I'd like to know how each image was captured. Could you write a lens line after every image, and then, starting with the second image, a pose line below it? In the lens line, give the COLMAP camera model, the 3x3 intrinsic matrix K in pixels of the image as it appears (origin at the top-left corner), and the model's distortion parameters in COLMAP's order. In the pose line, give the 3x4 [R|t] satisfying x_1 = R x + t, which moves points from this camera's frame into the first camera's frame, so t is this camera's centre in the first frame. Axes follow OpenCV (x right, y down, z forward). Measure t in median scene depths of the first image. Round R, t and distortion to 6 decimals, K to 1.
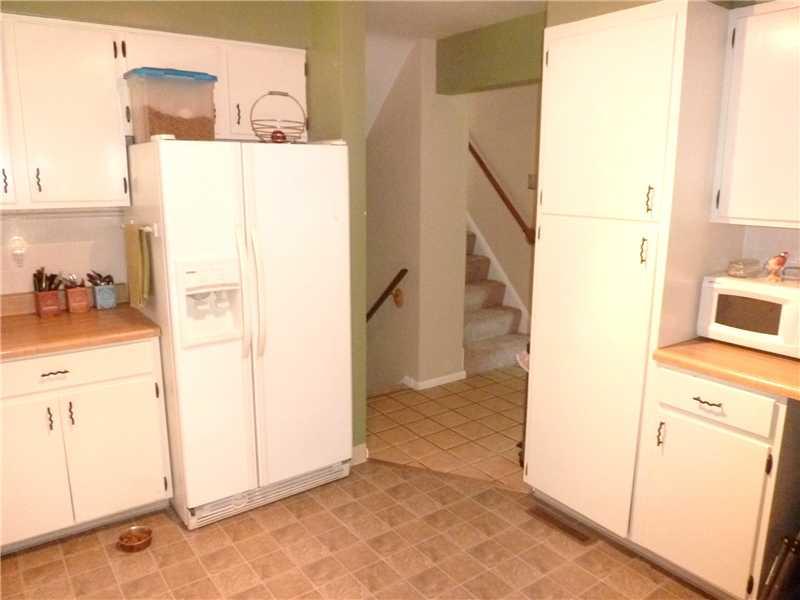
lens RADIAL K [[591.9, 0, 398.9], [0, 591.9, 299.6], [0, 0, 1]] dist [-0.037452, -0.002754]
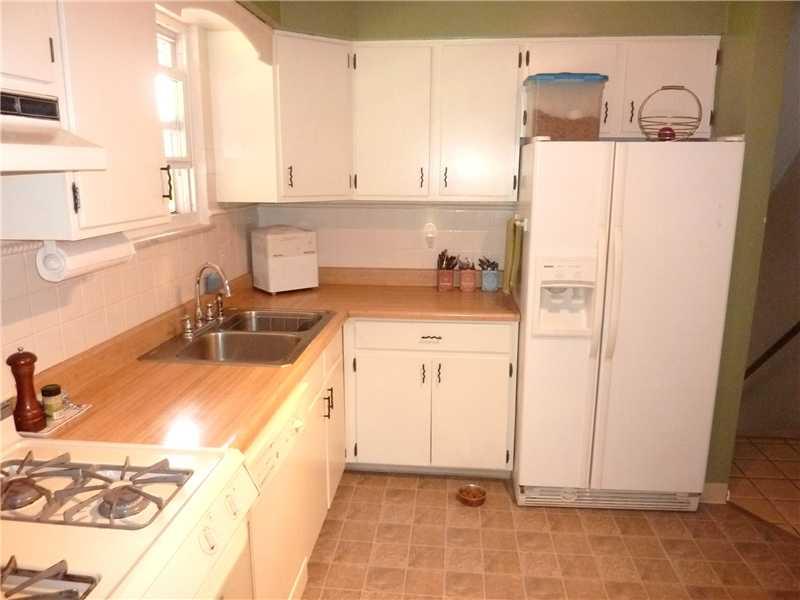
lens RADIAL K [[591.9, 0, 396.4], [0, 591.9, 299.8], [0, 0, 1]] dist [-0.037452, -0.002754]
pose [[0.742457, 0.138930, -0.655329, 0.131008], [-0.134755, 0.989235, 0.057048, -0.009732], [0.656201, 0.045953, 0.753186, 0.025696]]
